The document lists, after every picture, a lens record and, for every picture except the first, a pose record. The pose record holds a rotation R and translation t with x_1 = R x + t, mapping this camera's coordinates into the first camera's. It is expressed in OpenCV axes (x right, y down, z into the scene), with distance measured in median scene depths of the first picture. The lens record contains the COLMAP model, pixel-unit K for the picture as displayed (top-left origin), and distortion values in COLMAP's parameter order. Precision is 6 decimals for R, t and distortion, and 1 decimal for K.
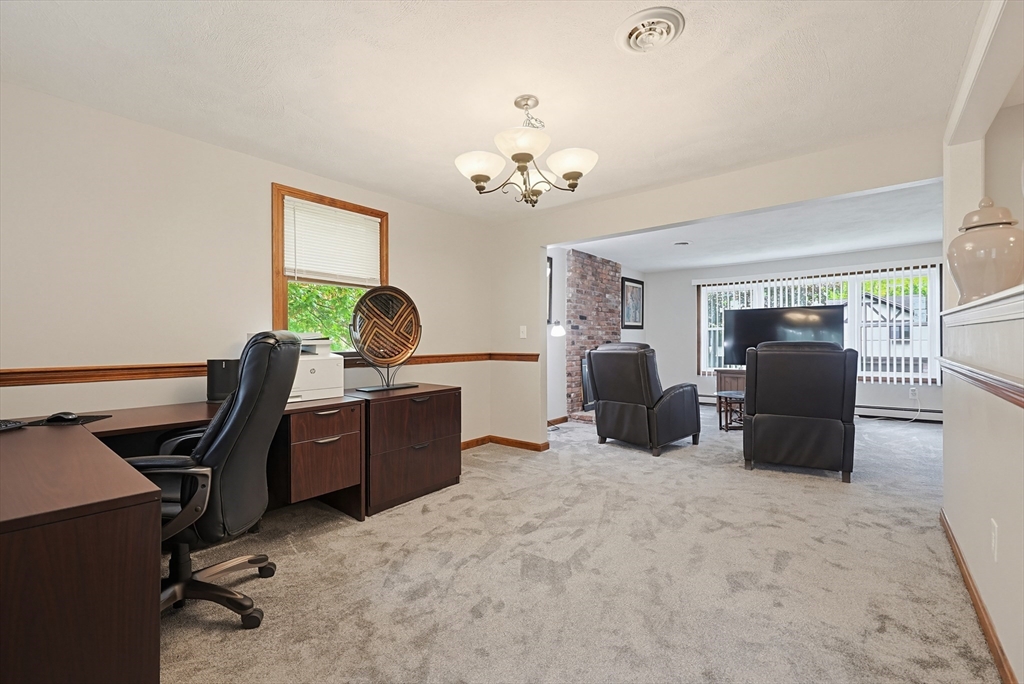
lens RADIAL K [[444.3, 0, 504.9], [0, 444.3, 338.8], [0, 0, 1]] dist [0.002671, -0.000524]
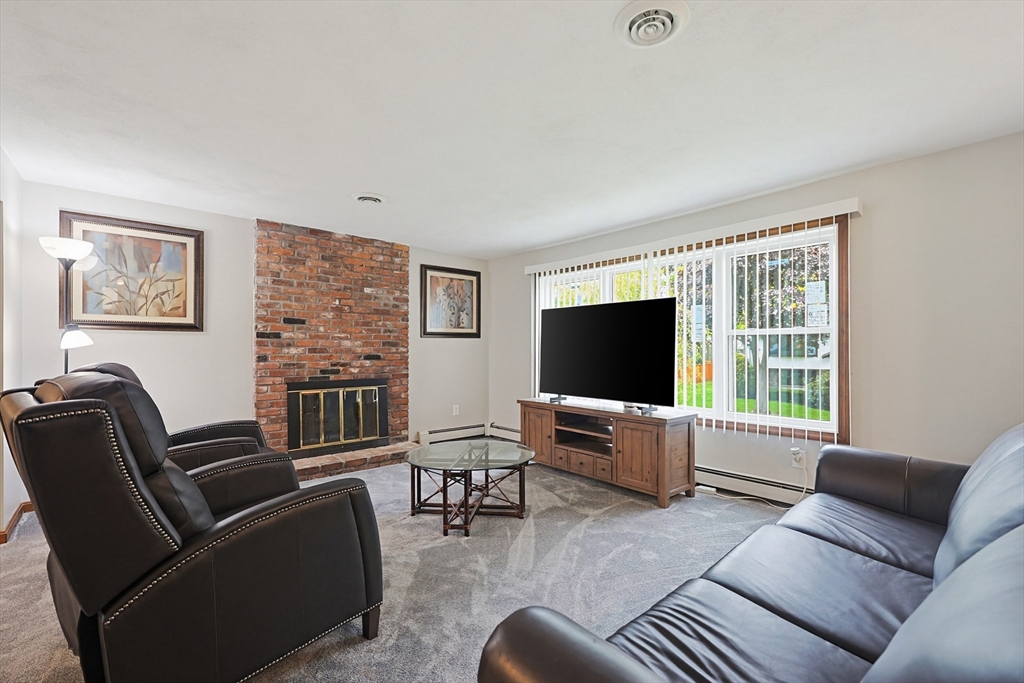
lens RADIAL K [[444.3, 0, 518.4], [0, 444.3, 343.4], [0, 0, 1]] dist [0.002671, -0.000524]
pose [[0.986651, -0.013894, -0.162257, 0.626054], [0.010048, 0.999649, -0.024497, 0.006606], [0.162540, 0.022540, 0.986444, 0.387391]]
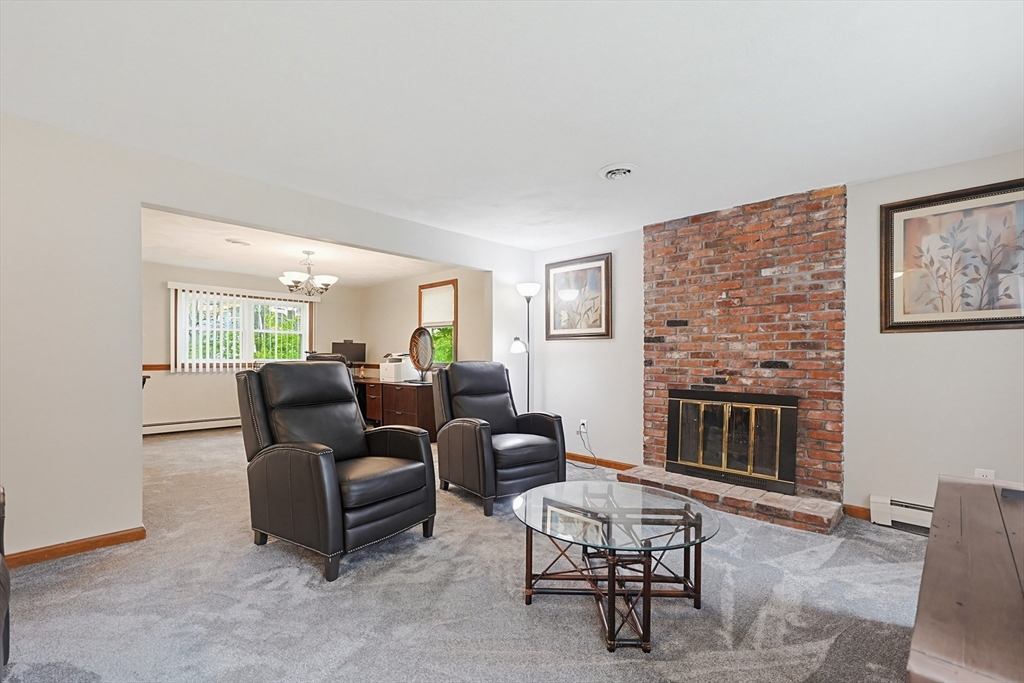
lens RADIAL K [[444.3, 0, 508.5], [0, 444.3, 356.0], [0, 0, 1]] dist [0.002671, -0.000524]
pose [[-0.092892, -0.003155, -0.995671, 0.826787], [-0.006628, 0.999975, -0.002550, 0.001951], [0.995654, 0.006363, -0.092910, 0.824690]]
